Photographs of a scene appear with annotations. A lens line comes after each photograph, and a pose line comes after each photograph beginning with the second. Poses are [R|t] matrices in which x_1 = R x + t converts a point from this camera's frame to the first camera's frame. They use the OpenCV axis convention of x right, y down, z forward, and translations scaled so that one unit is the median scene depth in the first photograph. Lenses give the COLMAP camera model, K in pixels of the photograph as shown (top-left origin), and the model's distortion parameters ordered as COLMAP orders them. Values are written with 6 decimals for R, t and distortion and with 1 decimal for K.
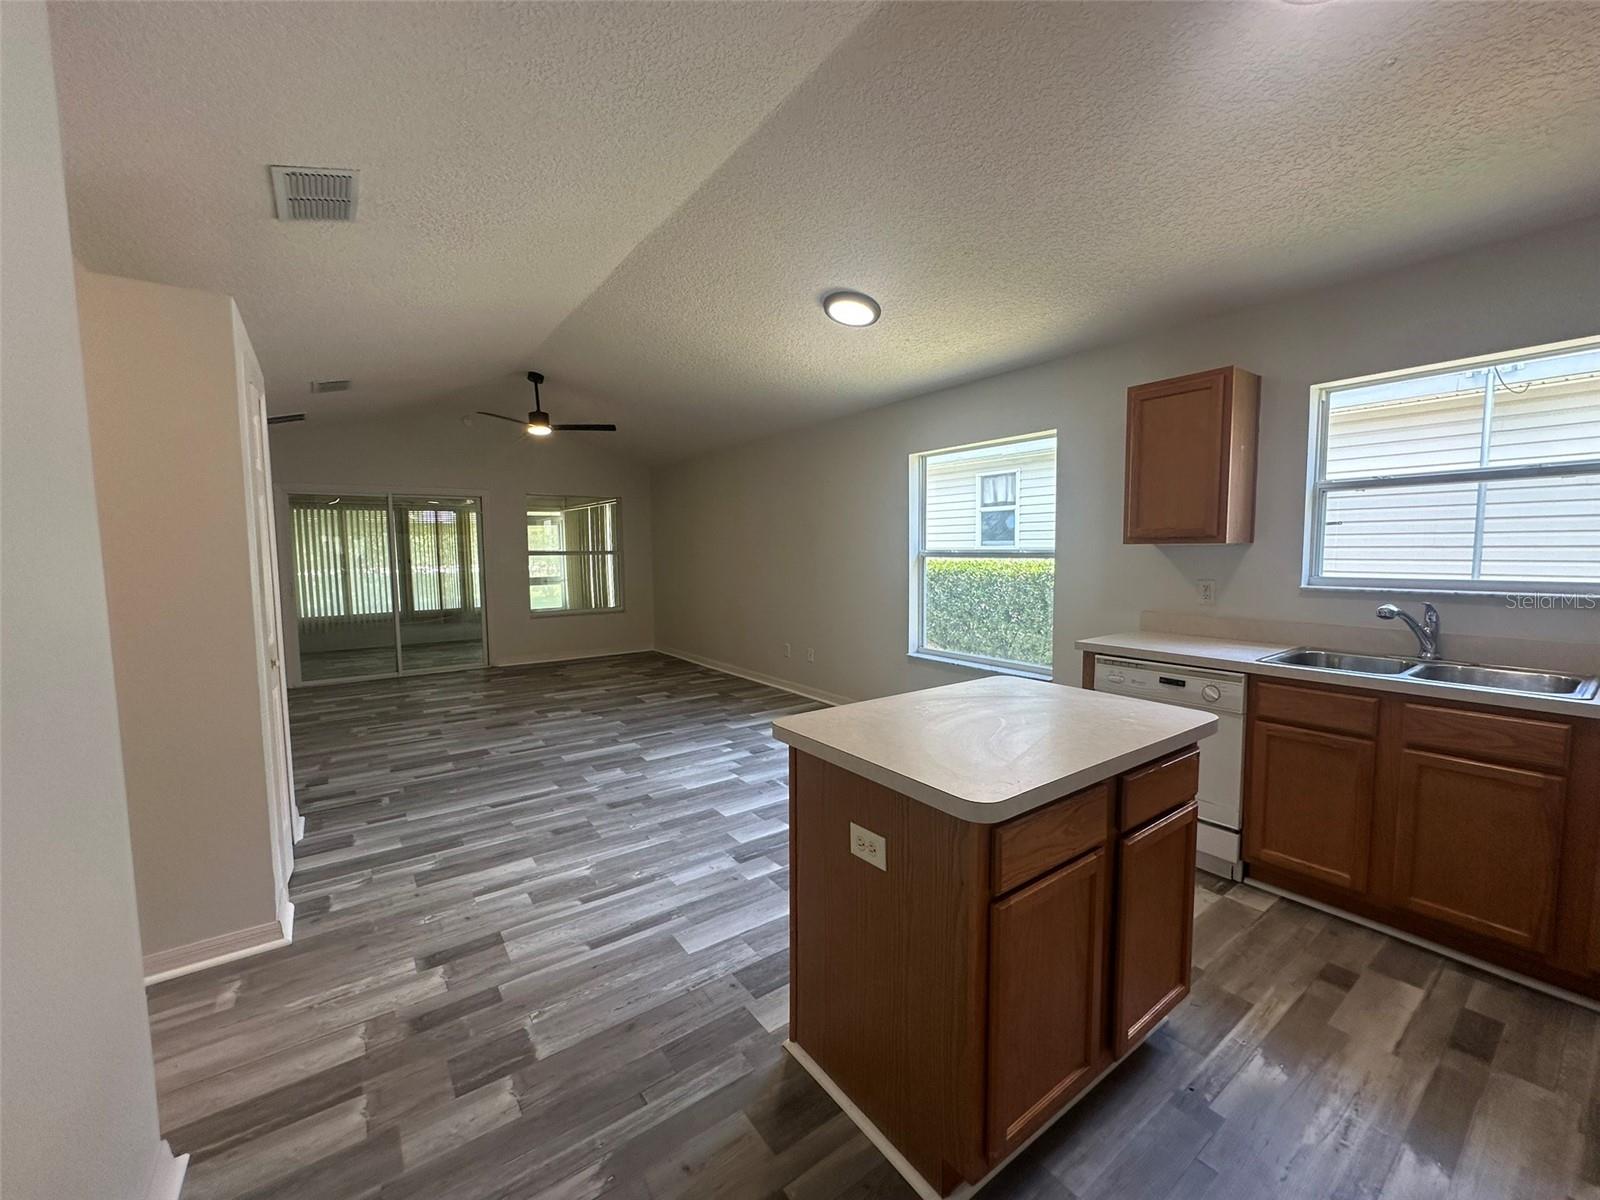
lens RADIAL K [[638.7, 0, 804.9], [0, 638.7, 597.2], [0, 0, 1]] dist [0.001287, -0.000808]
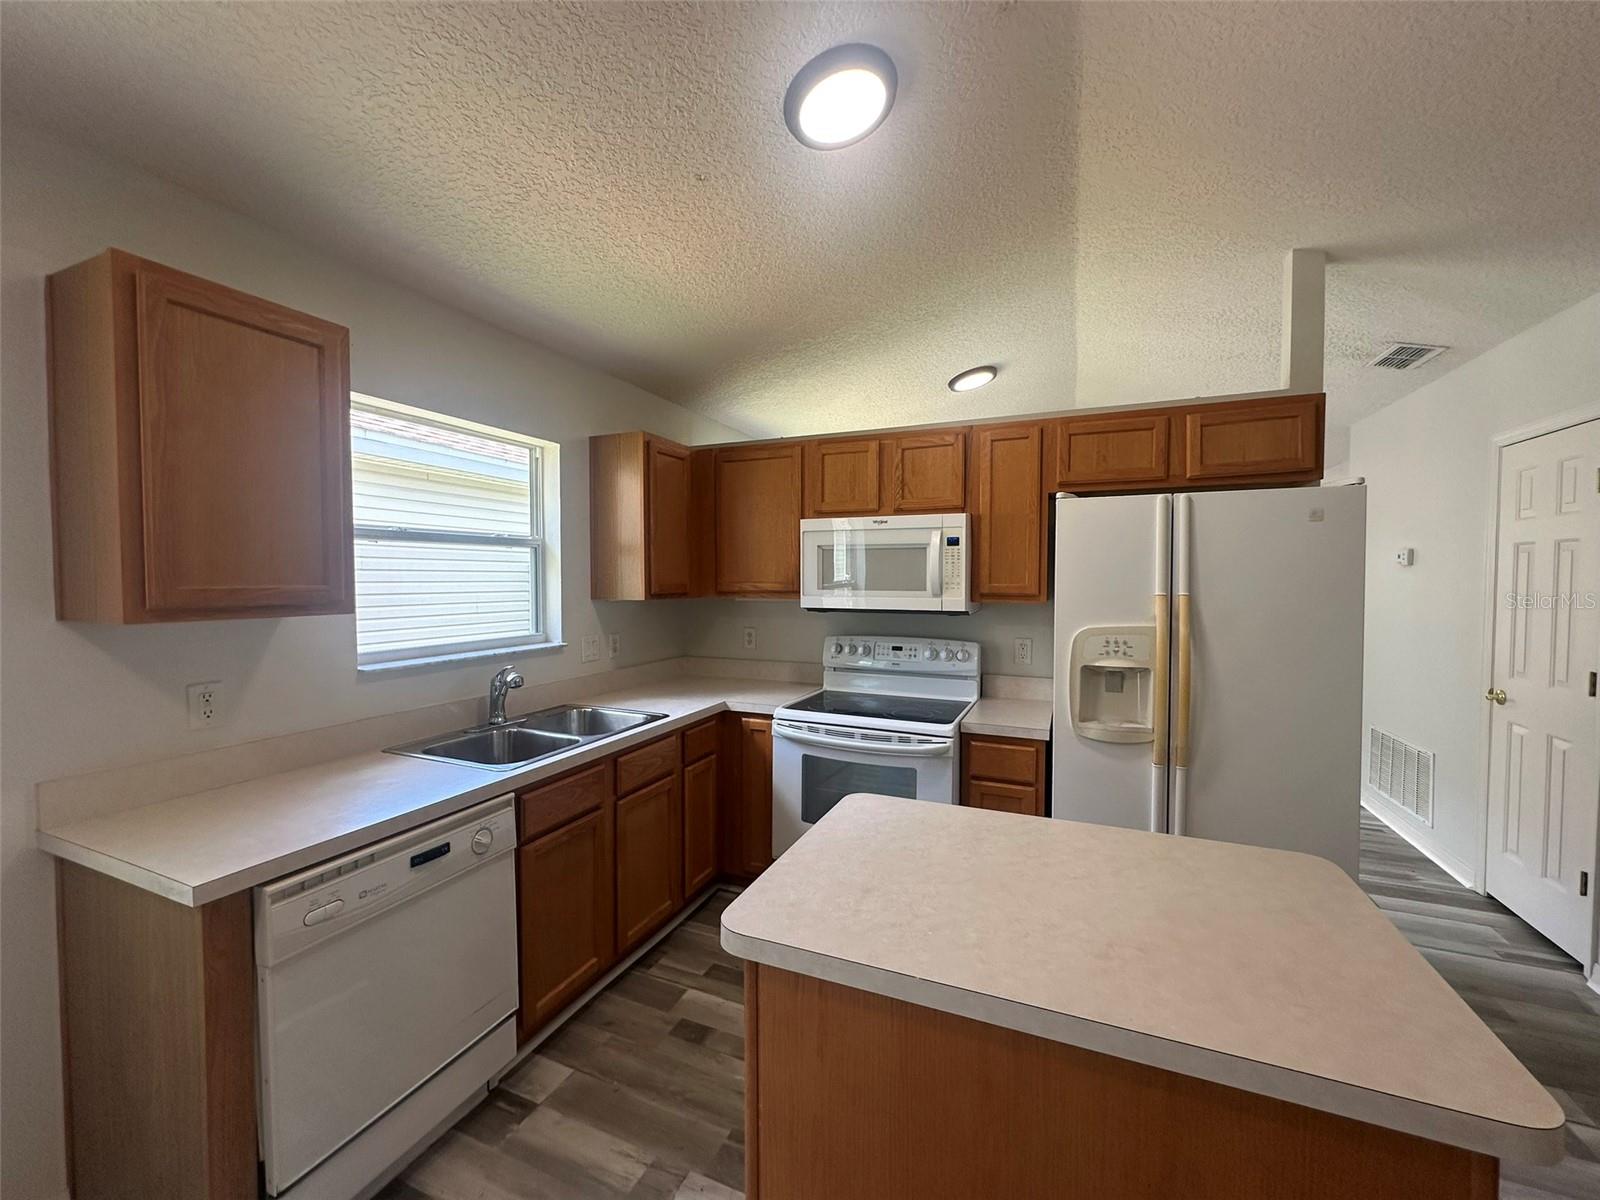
lens RADIAL K [[638.7, 0, 800.0], [0, 638.7, 596.8], [0, 0, 1]] dist [0.001287, -0.000808]
pose [[-0.495571, -0.023837, 0.868240, -0.099438], [0.069341, 0.995347, 0.066904, -0.127343], [-0.865795, 0.093360, -0.491612, 1.052292]]
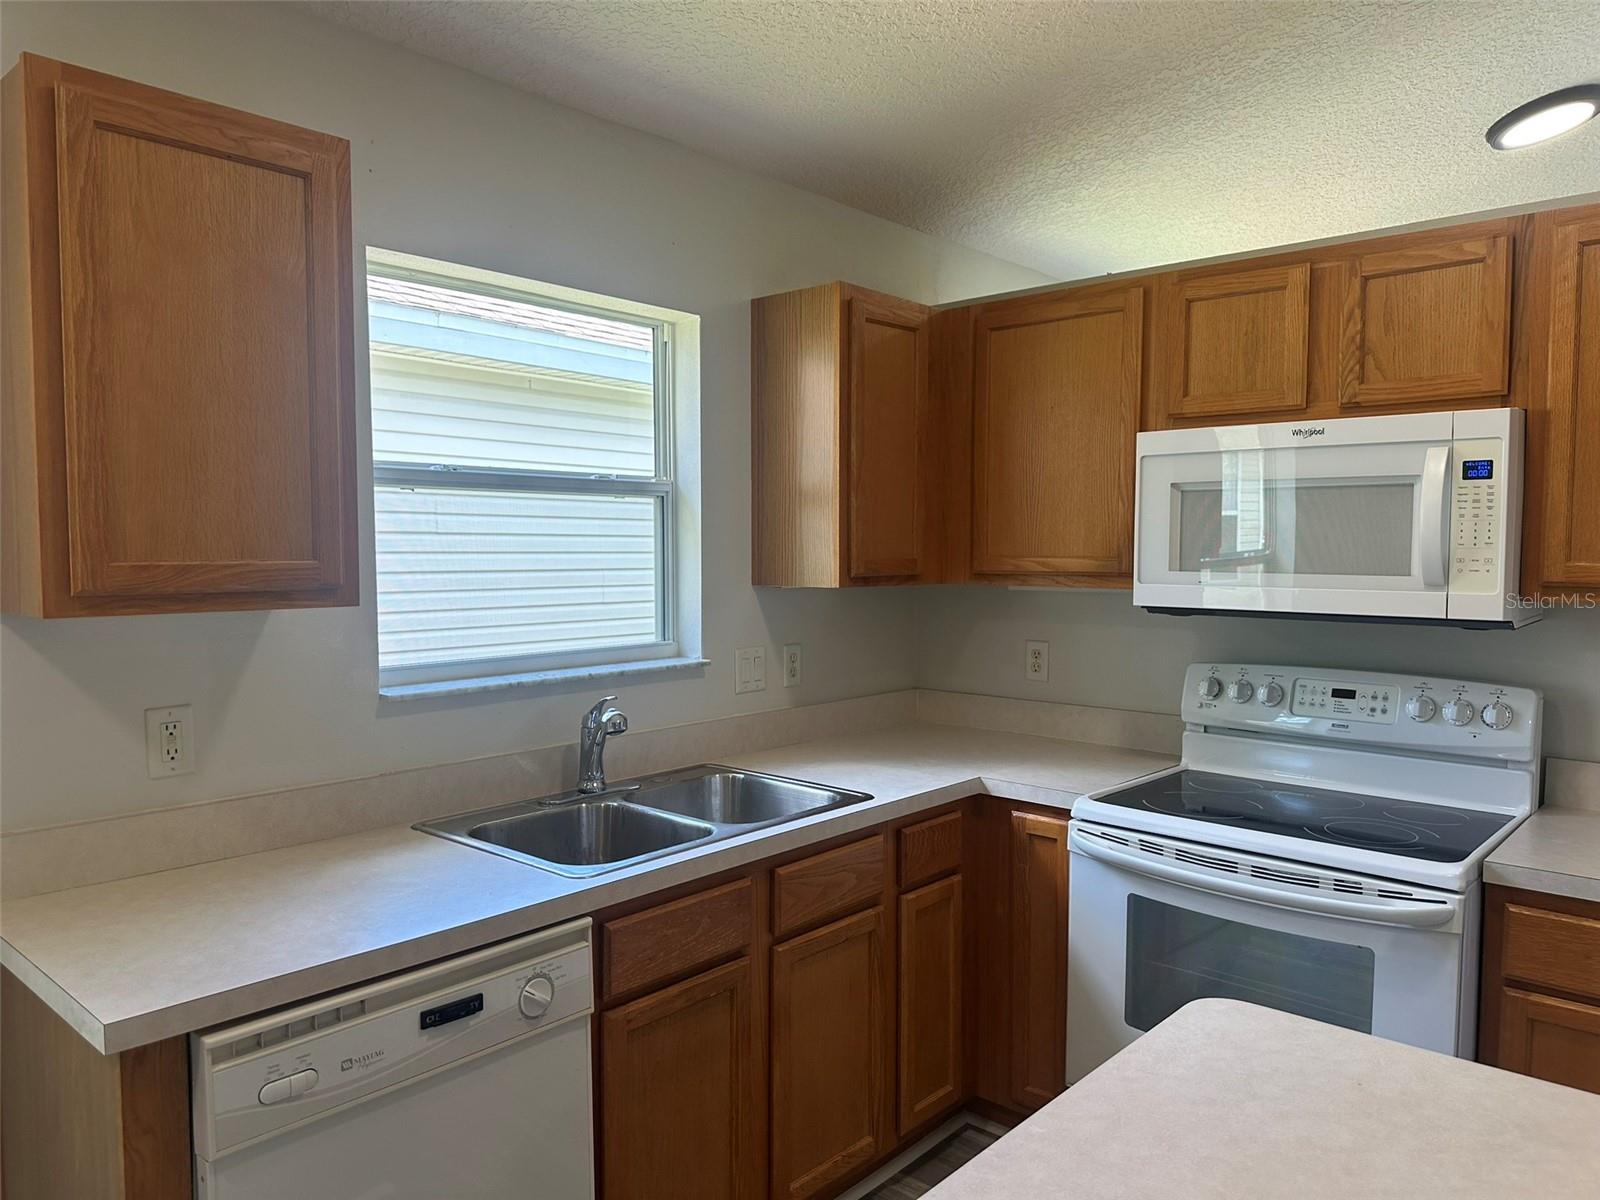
lens RADIAL K [[1125.0, 0, 793.3], [0, 1125.0, 605.1], [0, 0, 1]] dist [0.063635, -0.072573]
pose [[-0.194175, -0.050753, 0.979653, -0.063786], [0.076554, 0.994831, 0.066713, -0.125443], [-0.977975, 0.087950, -0.189286, 0.990536]]
